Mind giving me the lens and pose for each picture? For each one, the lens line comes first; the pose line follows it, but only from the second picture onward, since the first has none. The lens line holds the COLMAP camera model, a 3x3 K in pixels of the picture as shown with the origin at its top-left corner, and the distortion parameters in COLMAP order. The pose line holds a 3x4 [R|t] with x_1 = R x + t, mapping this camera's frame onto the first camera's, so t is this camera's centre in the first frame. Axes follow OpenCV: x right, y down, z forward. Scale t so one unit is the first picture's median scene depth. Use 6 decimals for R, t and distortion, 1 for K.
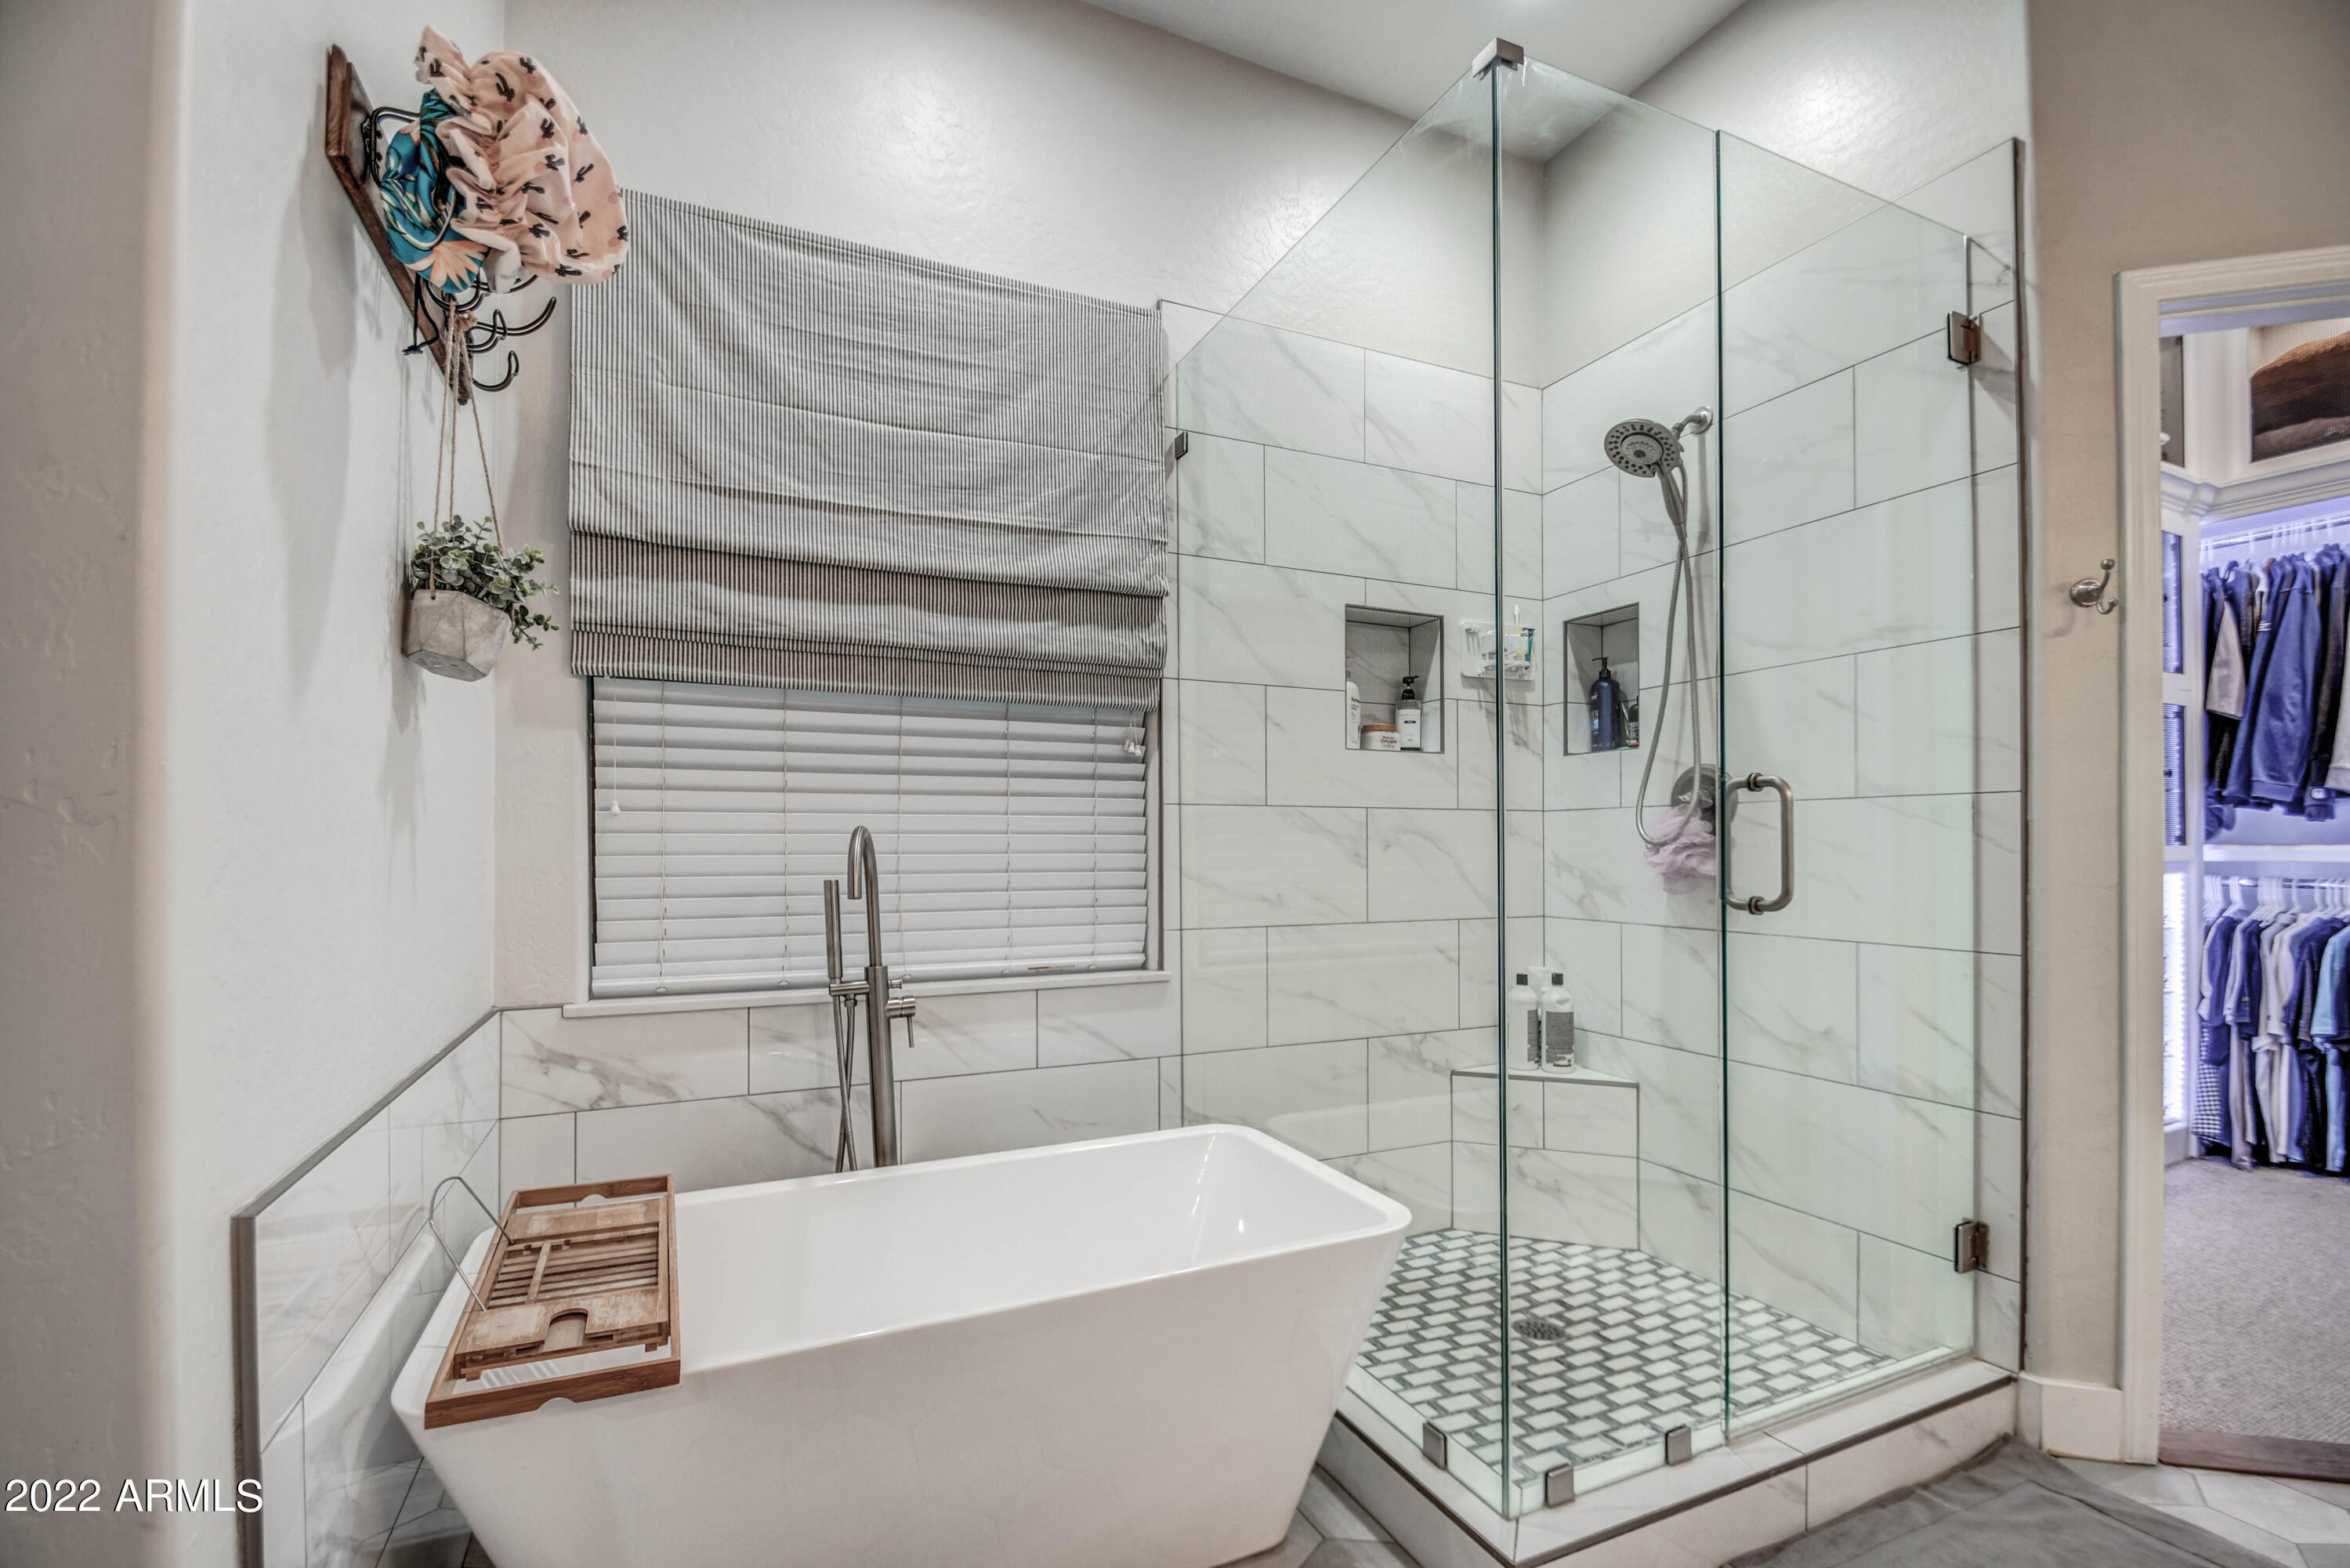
lens RADIAL K [[1035.8, 0, 1169.4], [0, 1035.8, 842.0], [0, 0, 1]] dist [0.003967, -0.009620]
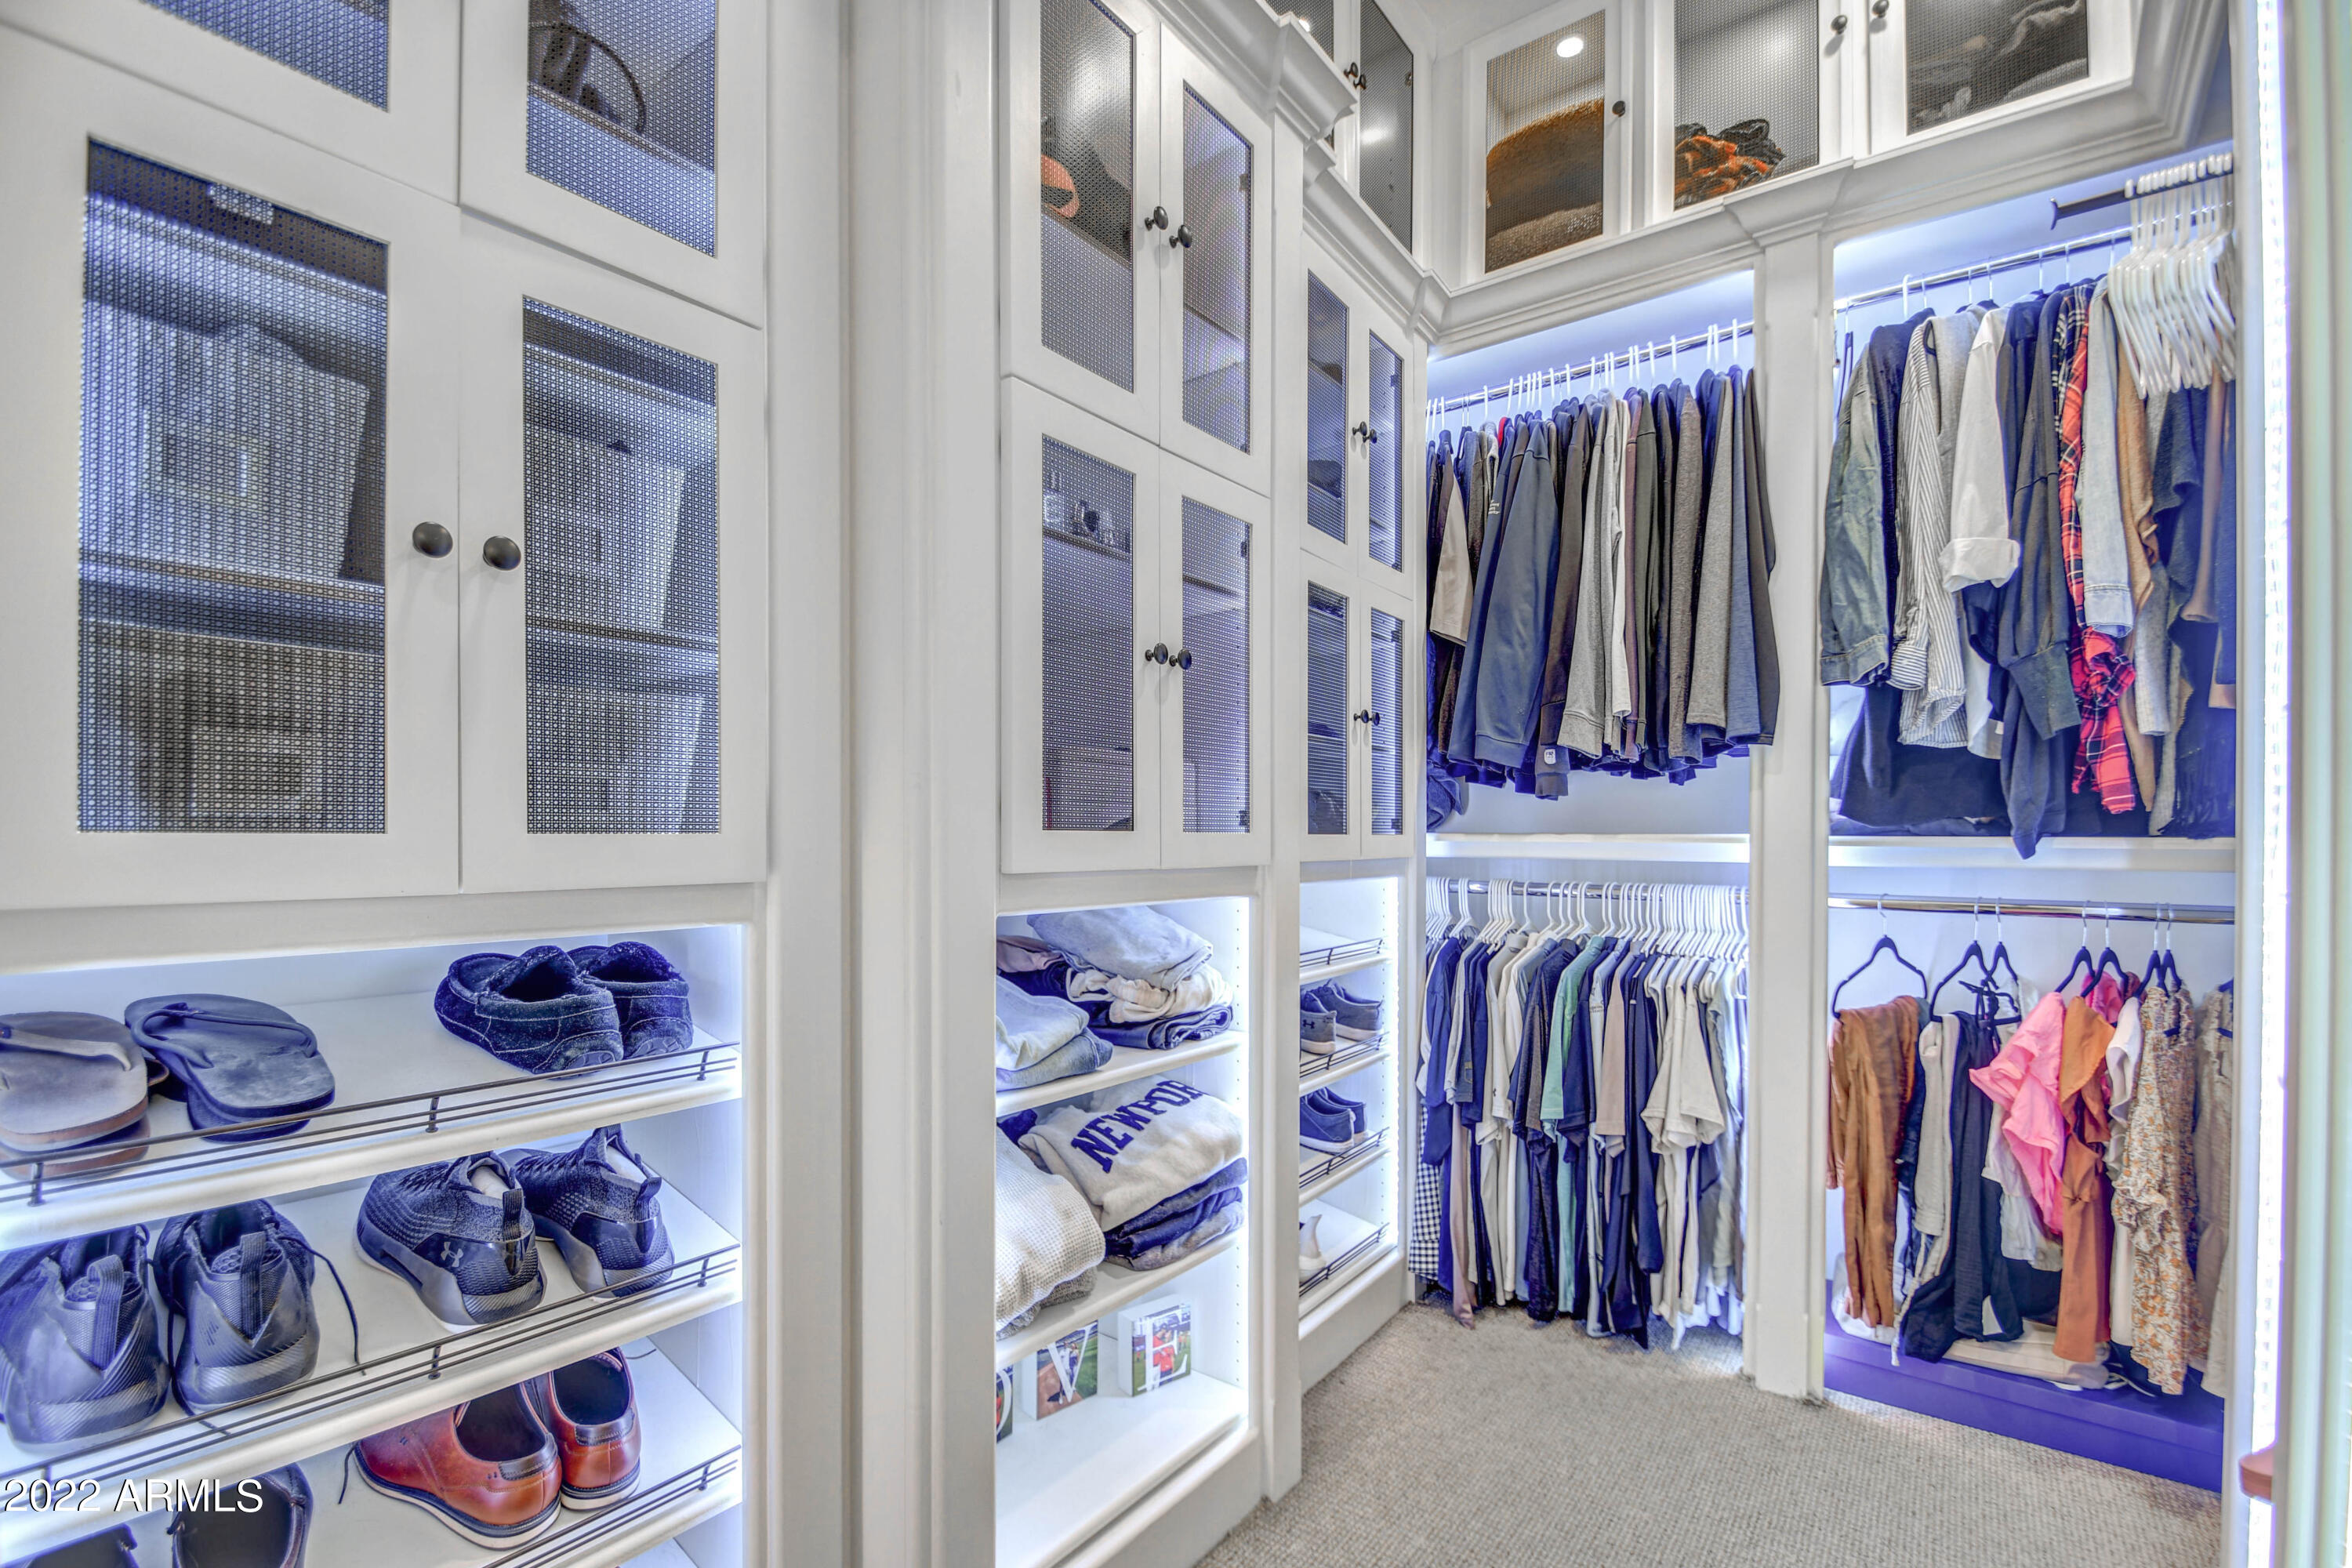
lens RADIAL K [[1068.0, 0, 1180.6], [0, 1068.0, 840.2], [0, 0, 1]] dist [0.009477, -0.018425]
pose [[0.878068, 0.002336, 0.478529, 0.703146], [-0.006058, 0.999962, 0.006236, 0.004876], [-0.478497, -0.008375, 0.878049, 0.614190]]
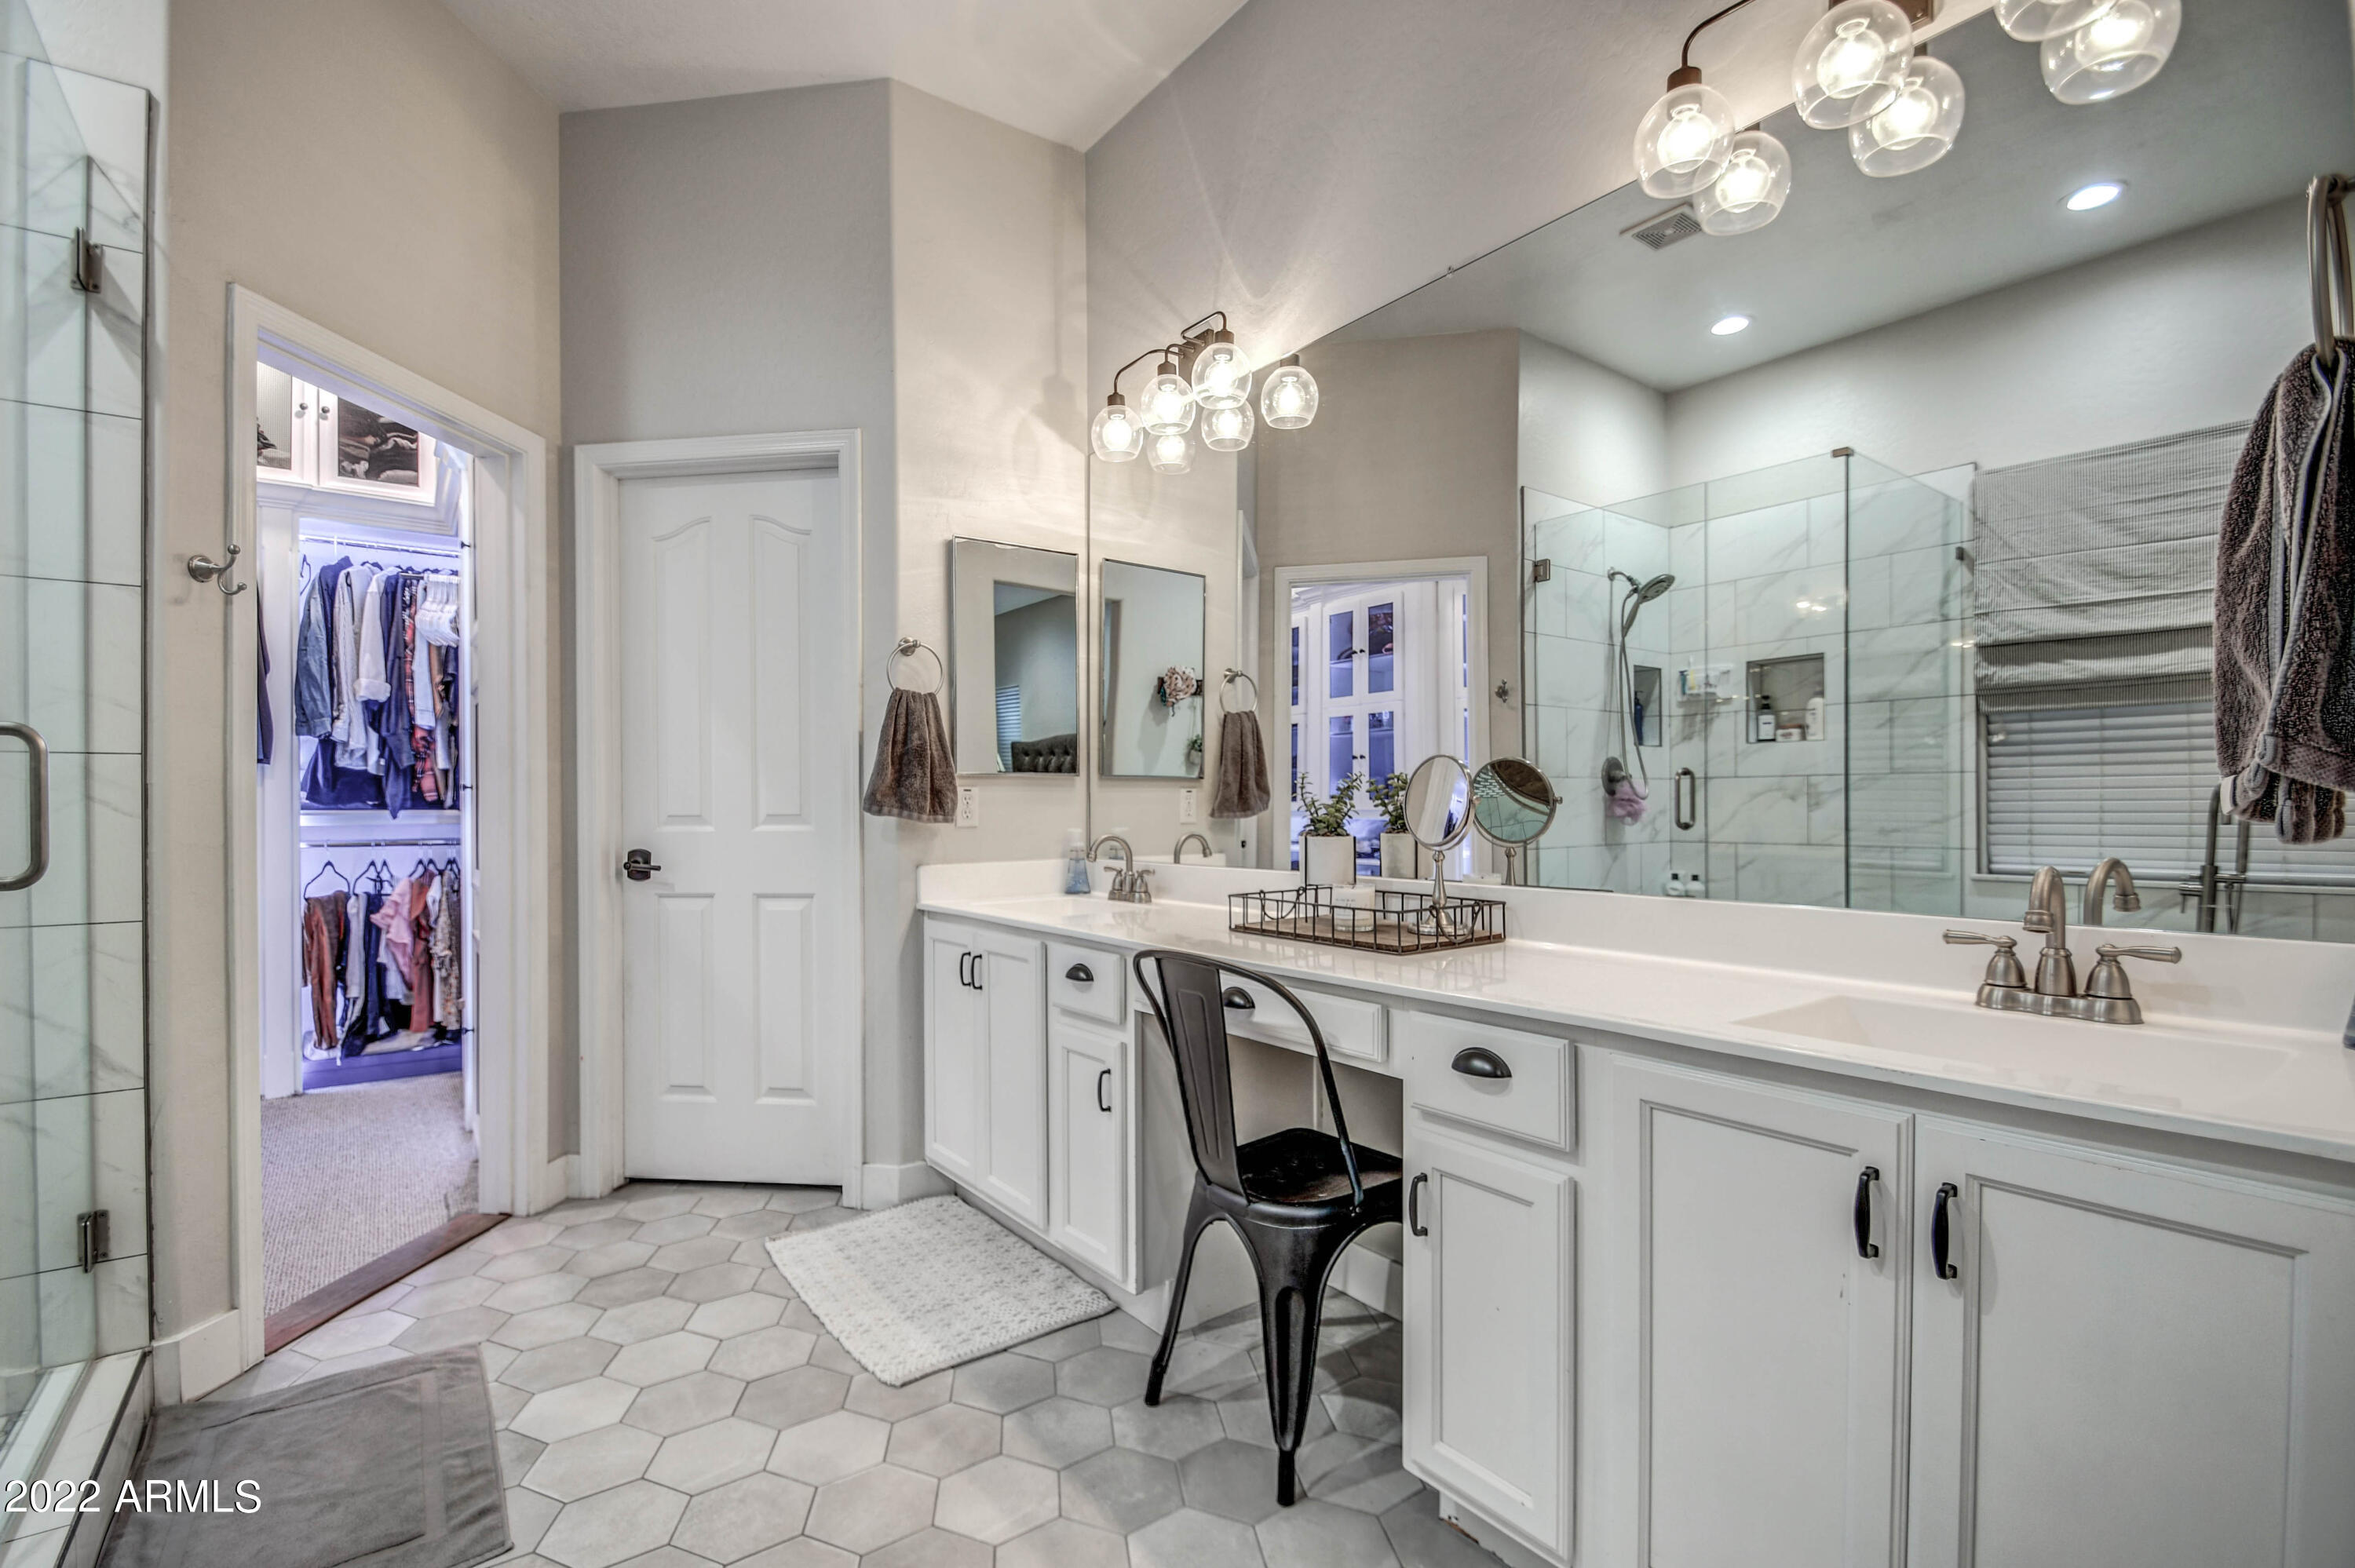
lens RADIAL K [[1061.0, 0, 1139.3], [0, 1061.0, 807.2], [0, 0, 1]] dist [0.016408, -0.017812]
pose [[-0.190154, 0.001127, 0.981754, -0.236327], [0.004390, 0.999990, -0.000298, 0.004078], [-0.981744, 0.004253, -0.190158, 0.178974]]
